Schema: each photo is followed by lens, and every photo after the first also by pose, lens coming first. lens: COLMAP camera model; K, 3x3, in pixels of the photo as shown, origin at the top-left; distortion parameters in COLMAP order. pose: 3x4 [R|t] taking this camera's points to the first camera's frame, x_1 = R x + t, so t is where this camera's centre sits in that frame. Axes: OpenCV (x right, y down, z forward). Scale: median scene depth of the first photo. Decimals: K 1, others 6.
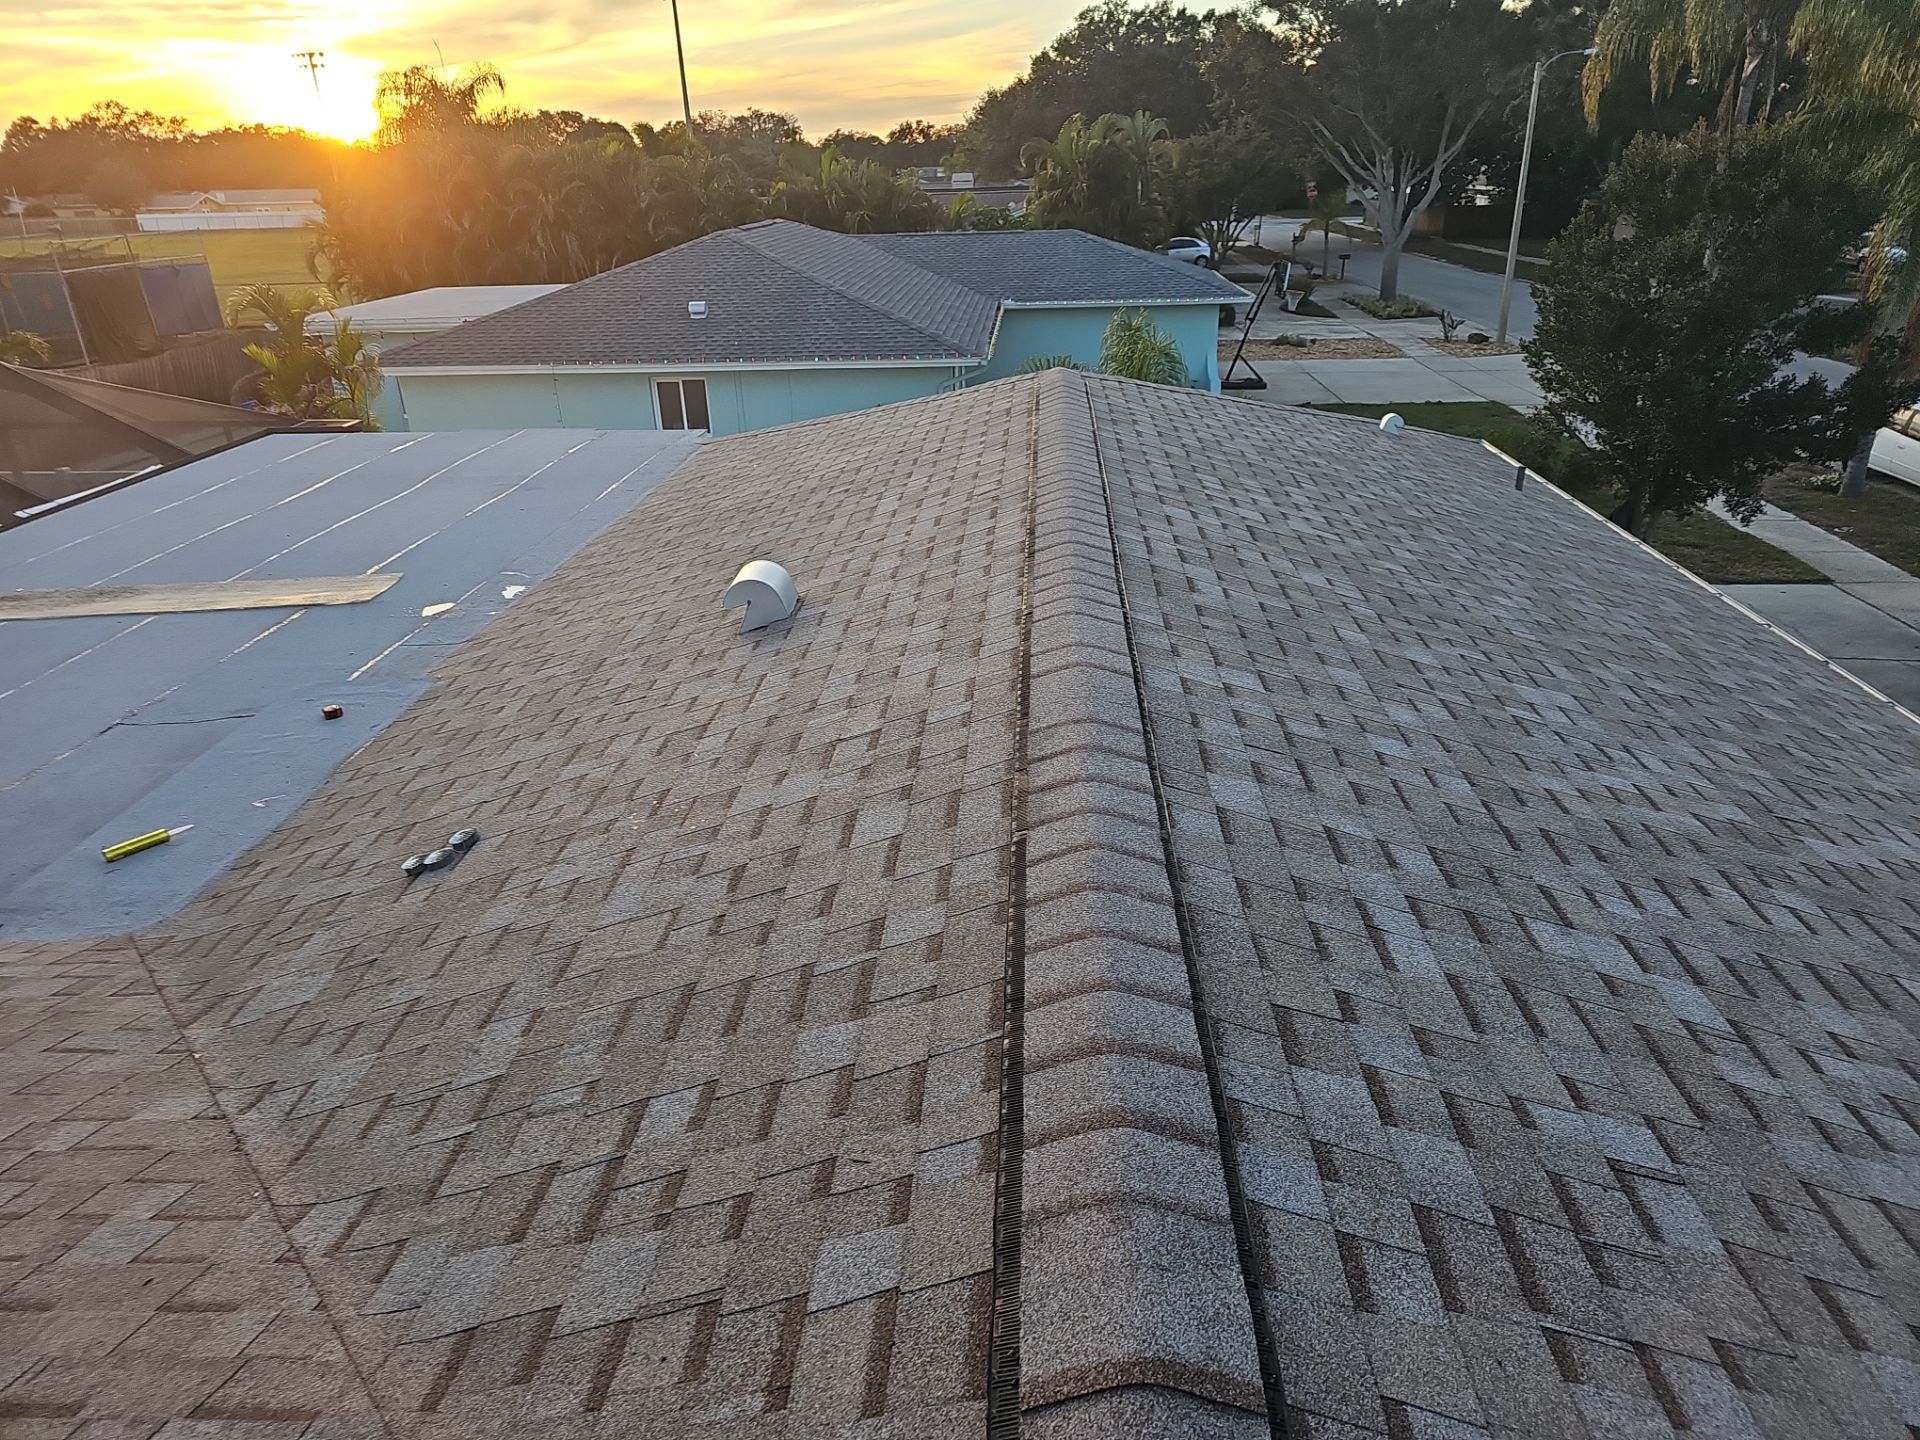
lens RADIAL K [[1241.4, 0, 981.1], [0, 1241.4, 728.2], [0, 0, 1]] dist [0.040748, -0.029481]
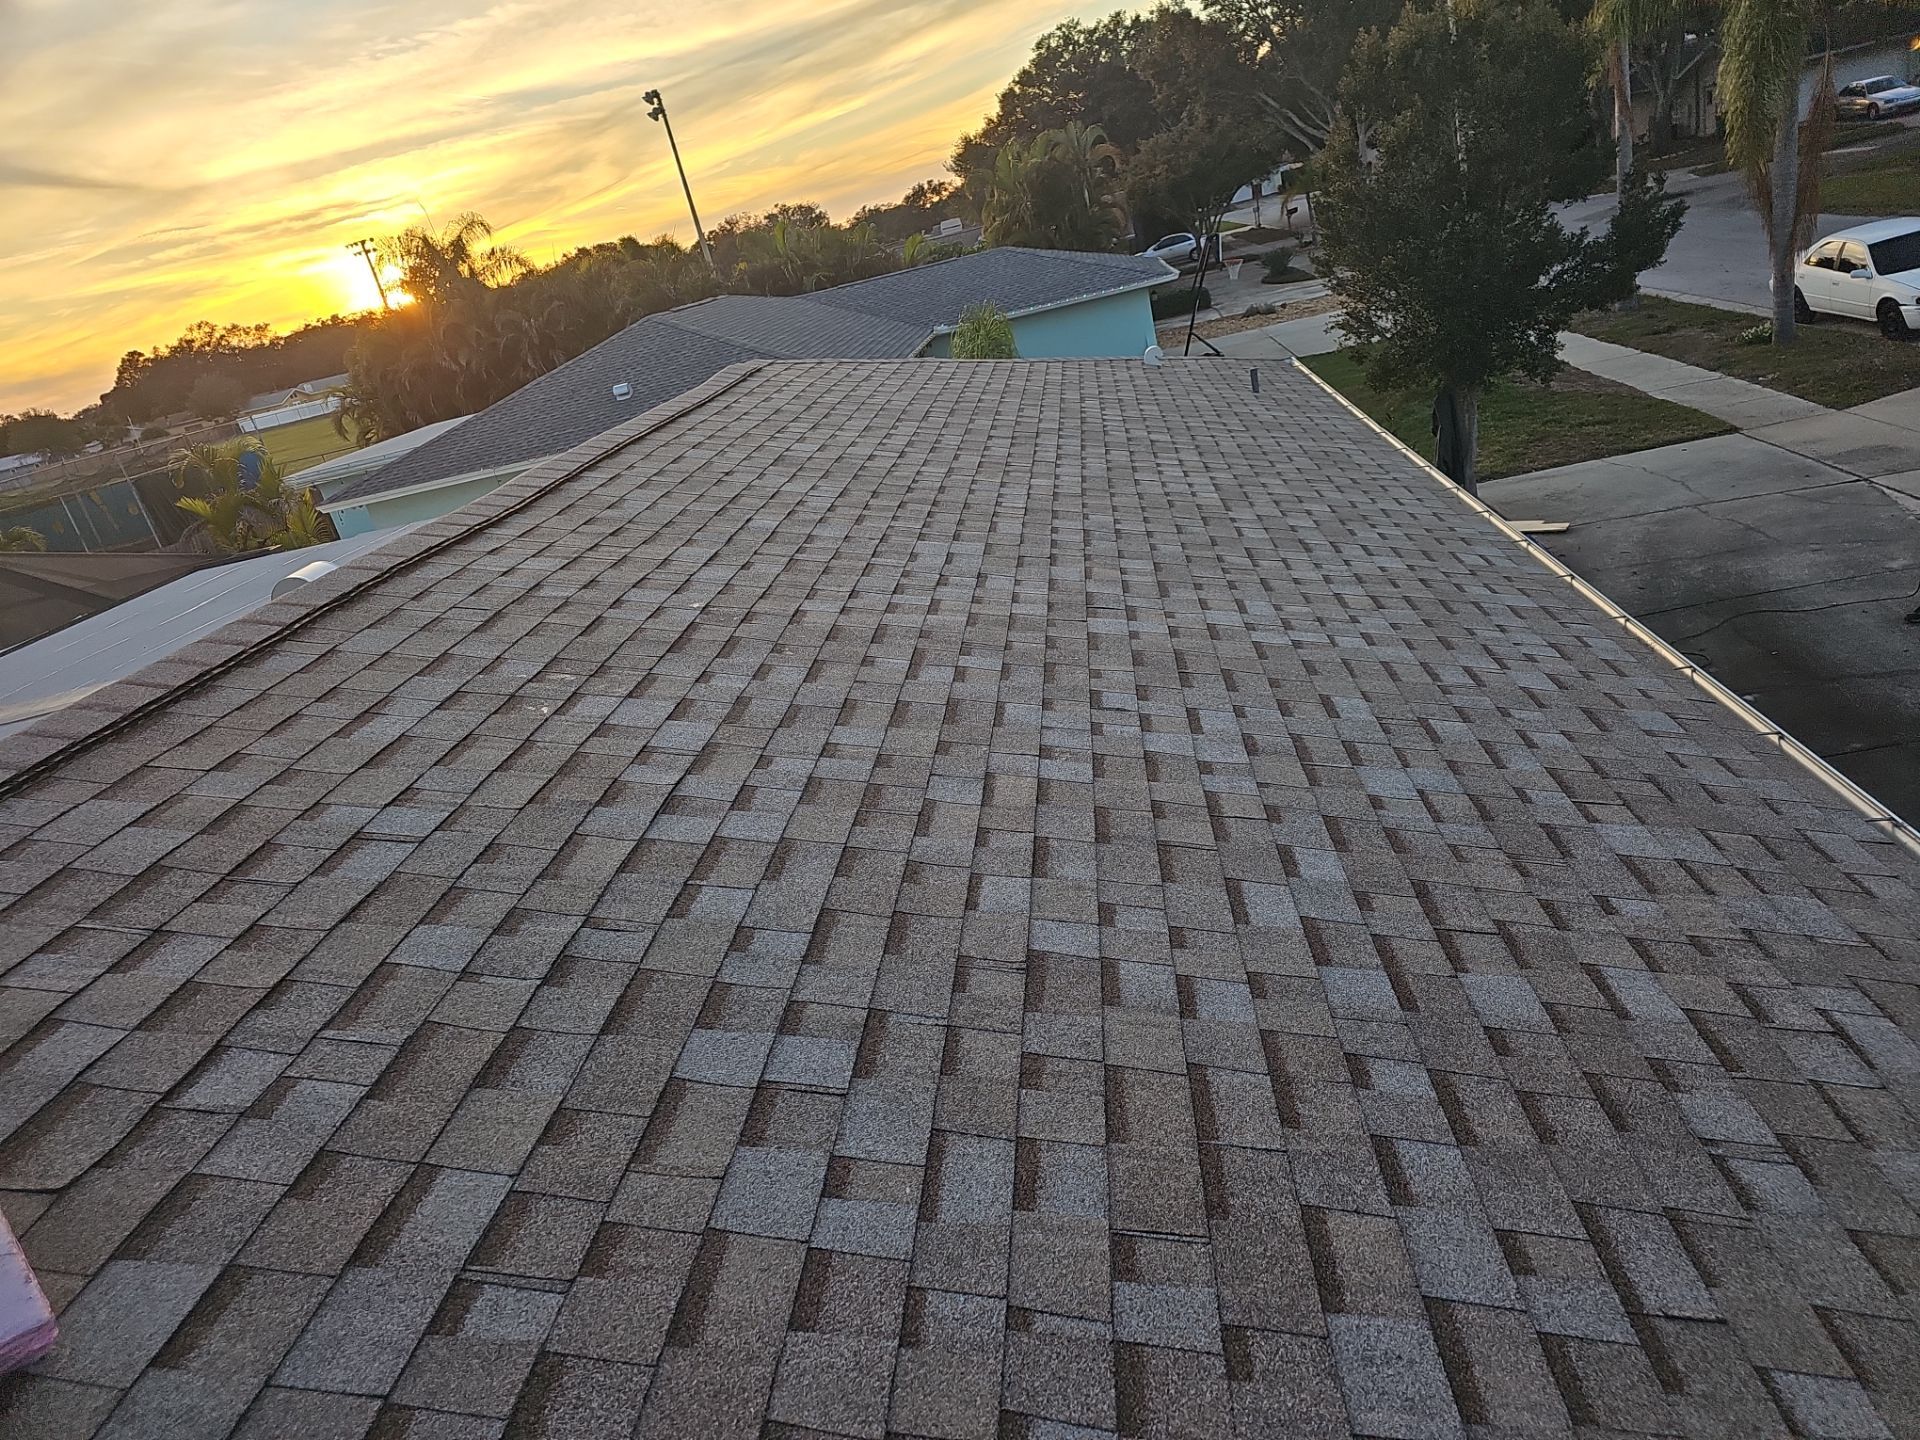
lens RADIAL K [[1241.4, 0, 976.8], [0, 1241.4, 724.0], [0, 0, 1]] dist [0.040748, -0.029481]
pose [[0.980433, -0.171692, -0.096294, 0.122950], [0.168185, 0.984796, -0.043486, 0.039496], [0.102296, 0.026440, 0.994403, -0.013606]]
